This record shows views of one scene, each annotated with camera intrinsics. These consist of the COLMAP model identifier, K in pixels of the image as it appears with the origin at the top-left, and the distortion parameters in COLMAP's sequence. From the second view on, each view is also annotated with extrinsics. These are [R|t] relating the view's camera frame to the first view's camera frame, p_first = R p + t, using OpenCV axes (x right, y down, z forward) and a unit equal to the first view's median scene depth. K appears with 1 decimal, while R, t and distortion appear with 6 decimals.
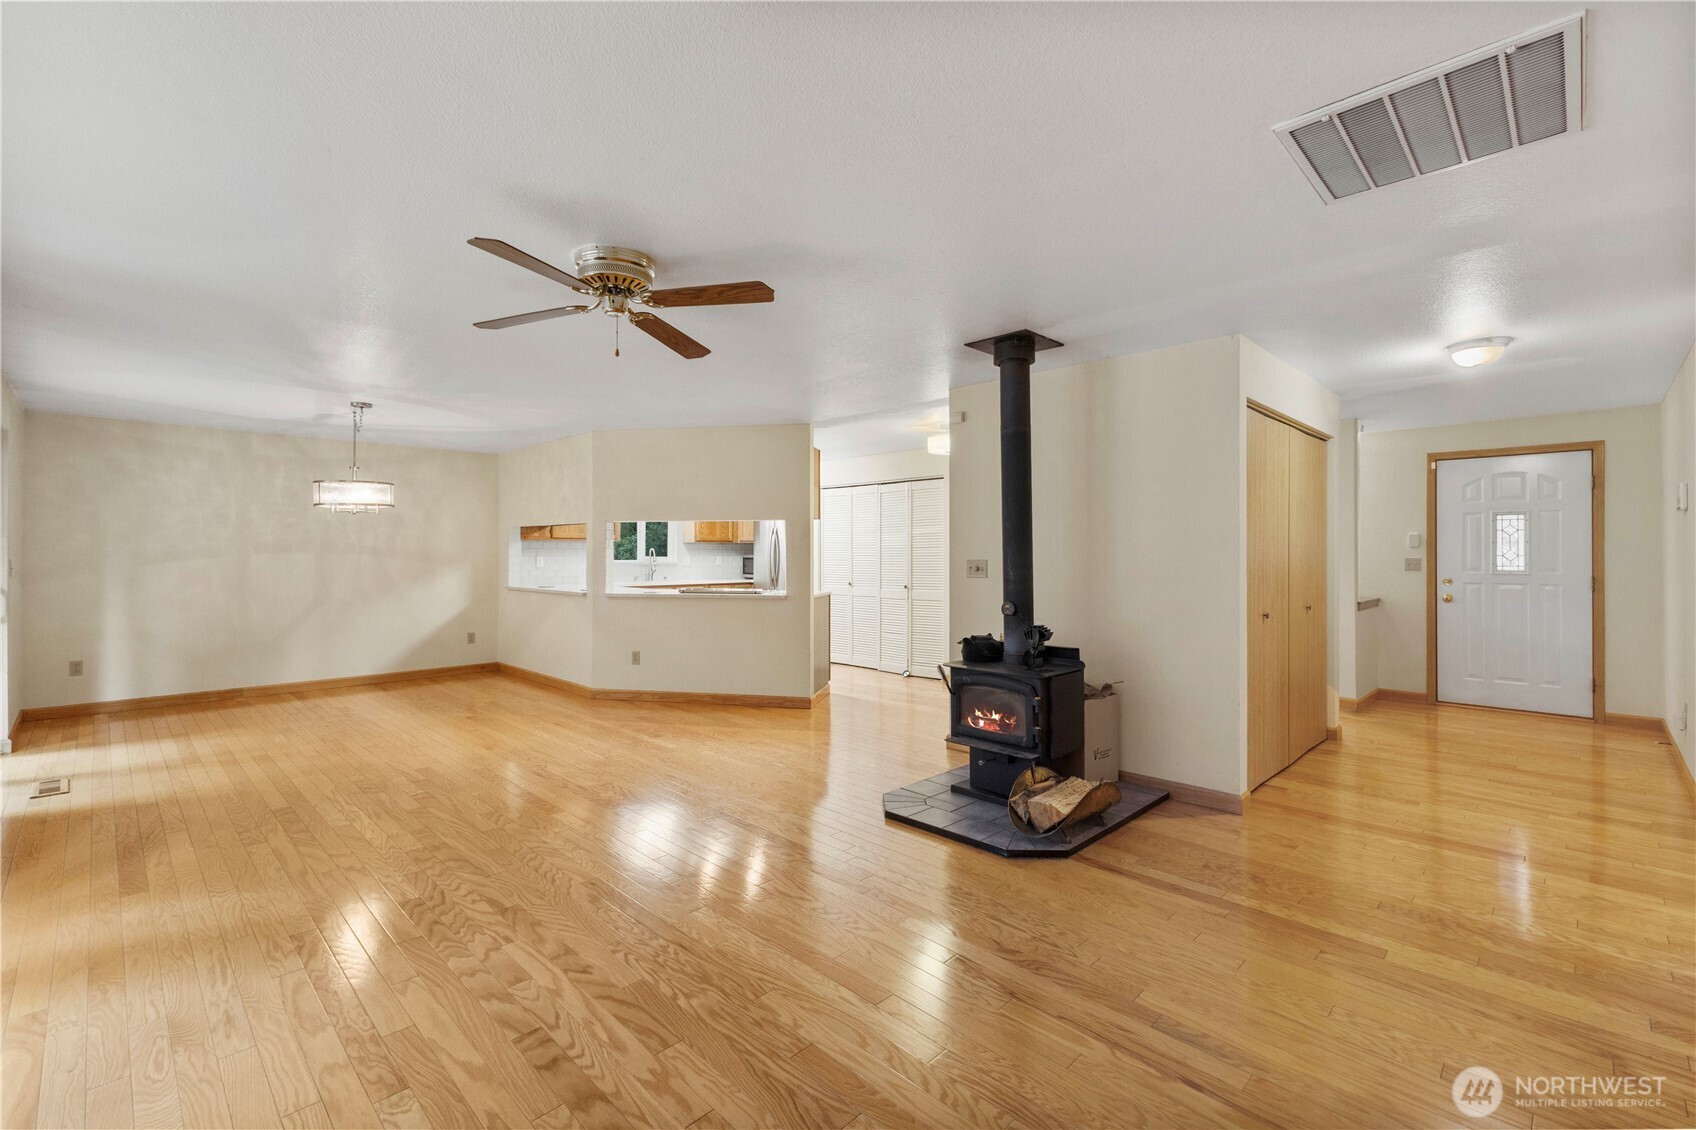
lens RADIAL K [[727.6, 0, 844.9], [0, 727.6, 559.3], [0, 0, 1]] dist [0.011153, -0.000122]
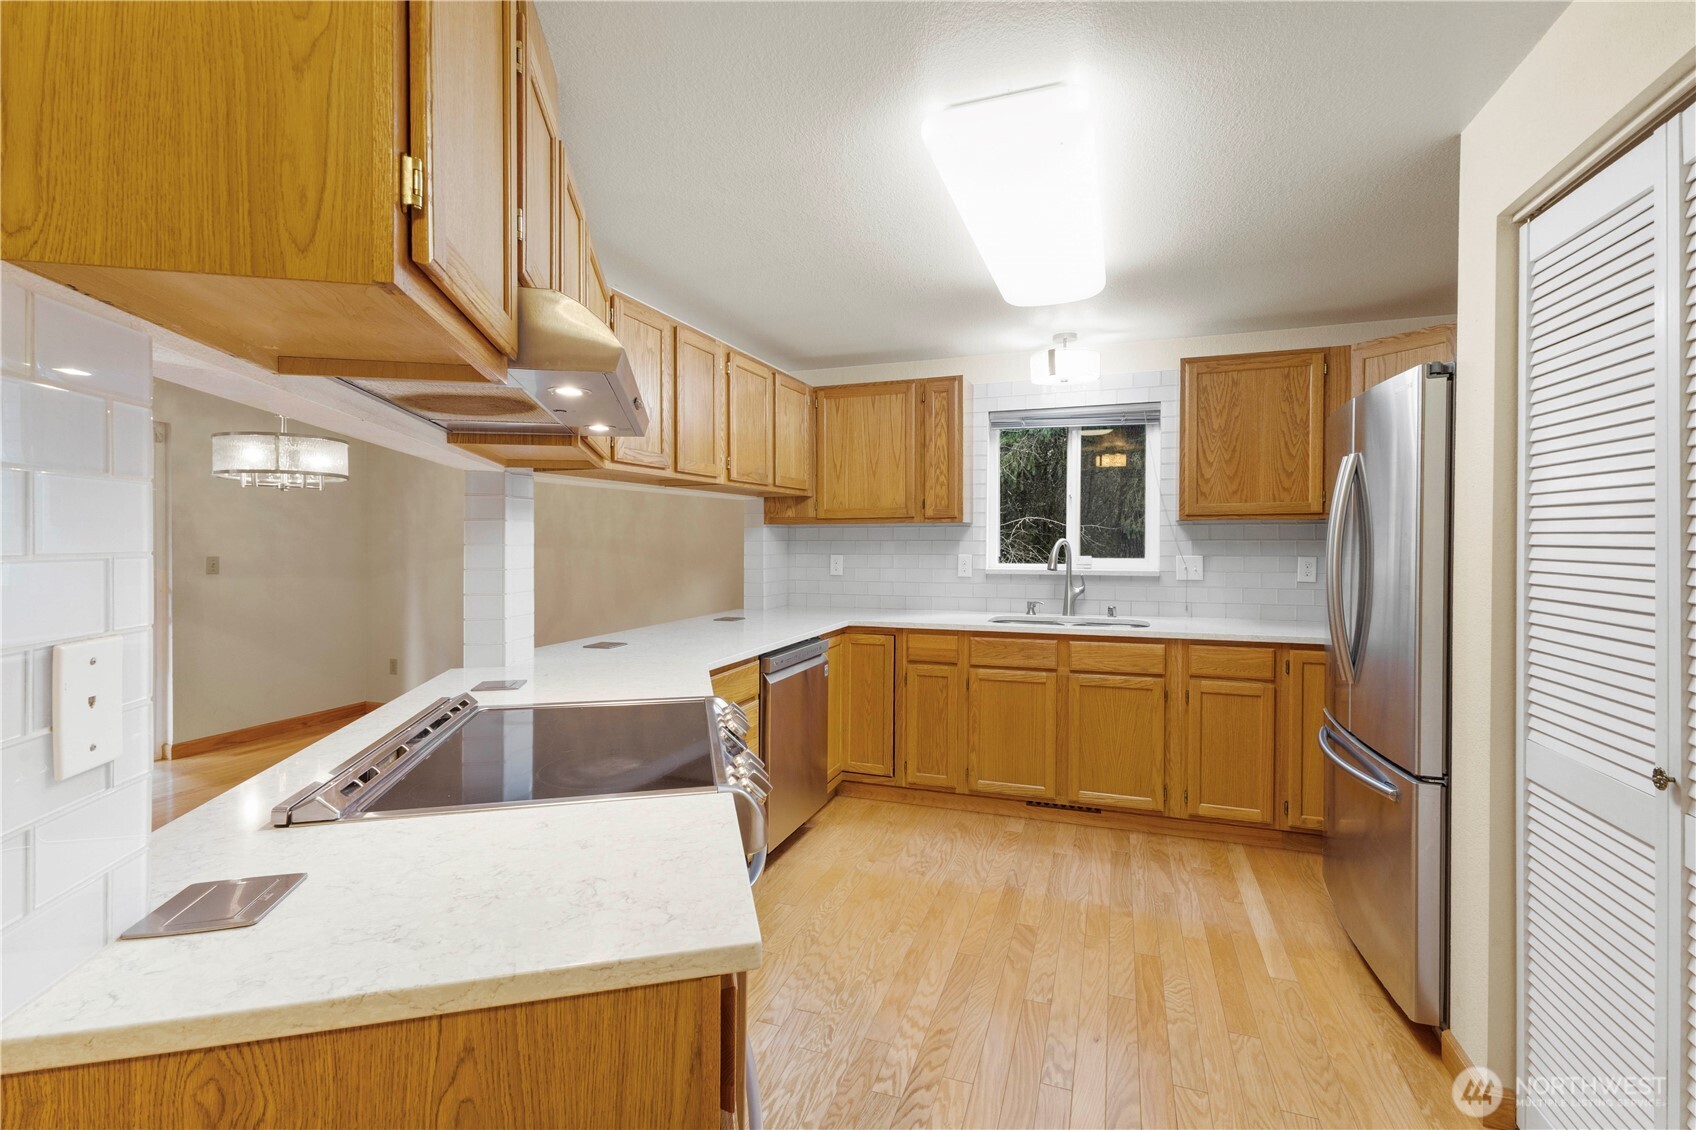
lens RADIAL K [[727.6, 0, 841.0], [0, 727.6, 546.7], [0, 0, 1]] dist [0.011153, -0.000122]
pose [[0.438744, 0.007422, -0.898581, 0.084567], [-0.004121, 0.999972, 0.006248, -0.018901], [0.898603, 0.000962, 0.438762, 1.079528]]
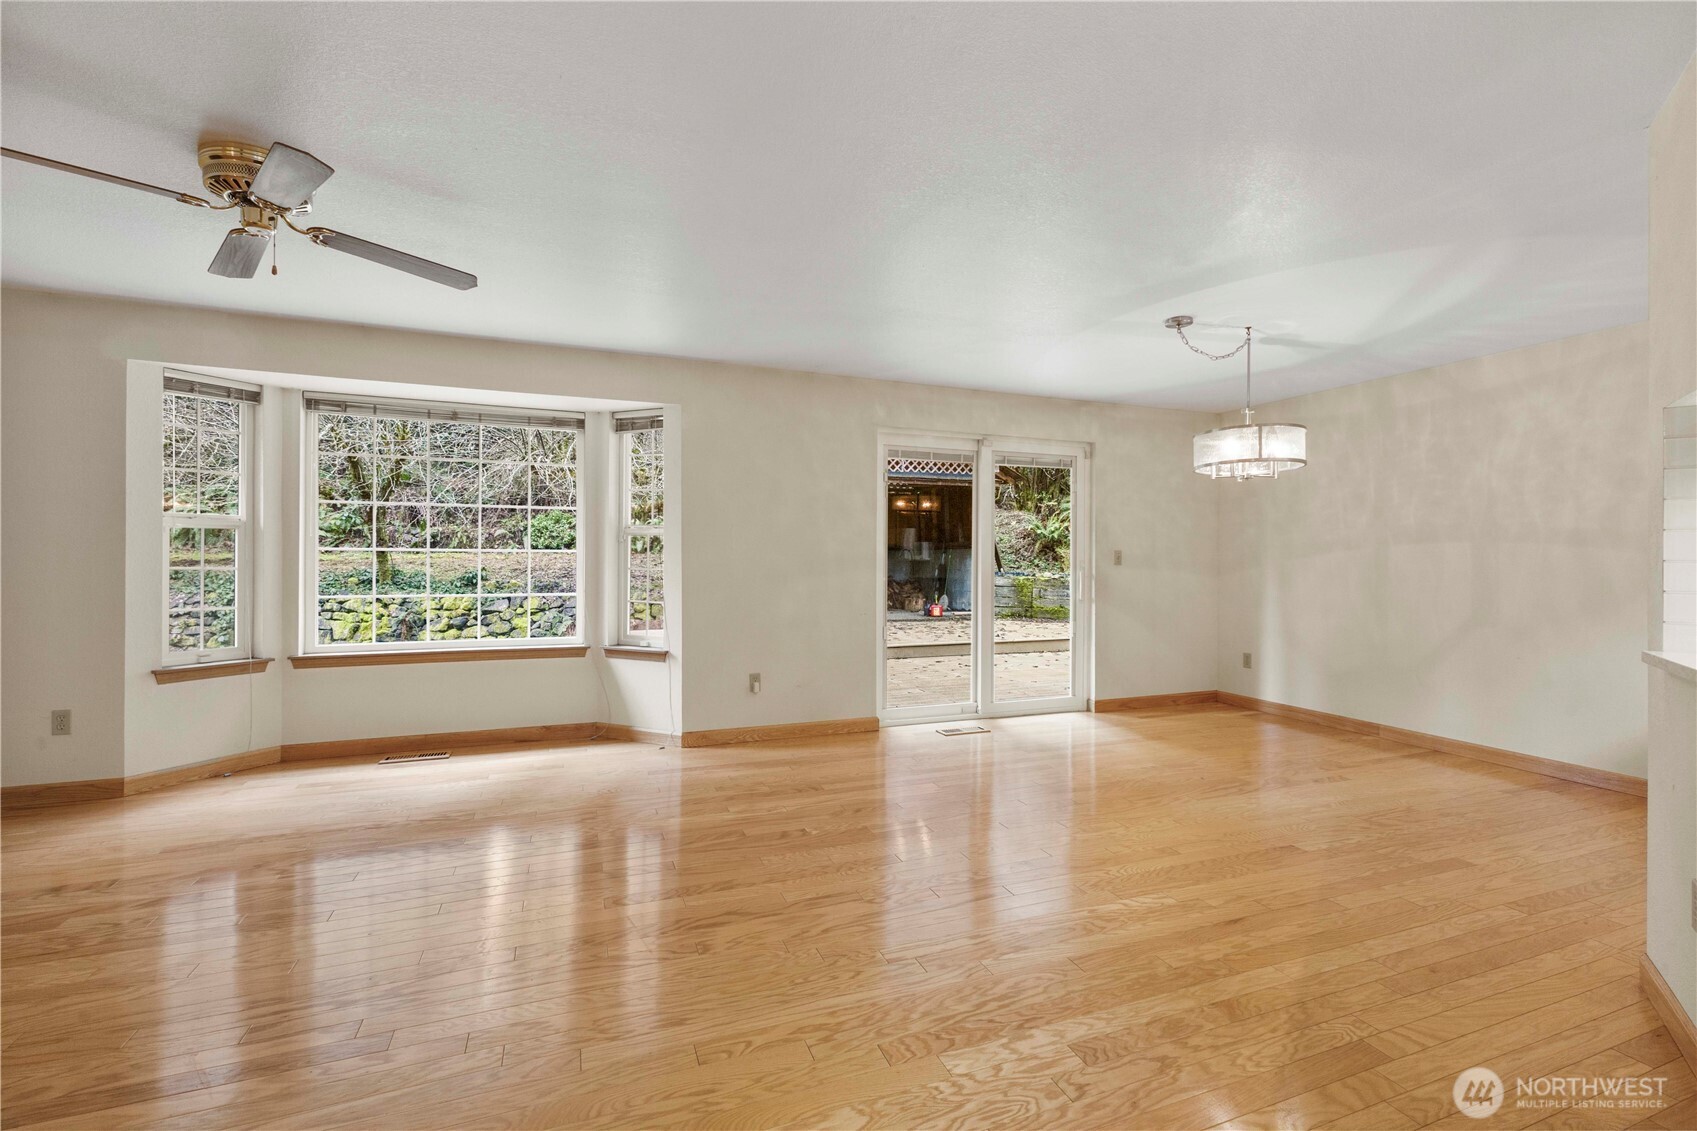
lens RADIAL K [[728.1, 0, 855.8], [0, 728.1, 563.9], [0, 0, 1]] dist [0.011153, -0.000122]
pose [[-0.401375, 0.005794, -0.915895, 0.081955], [-0.011737, 0.999865, 0.011469, 0.010644], [0.915838, 0.015353, -0.401253, 0.885340]]
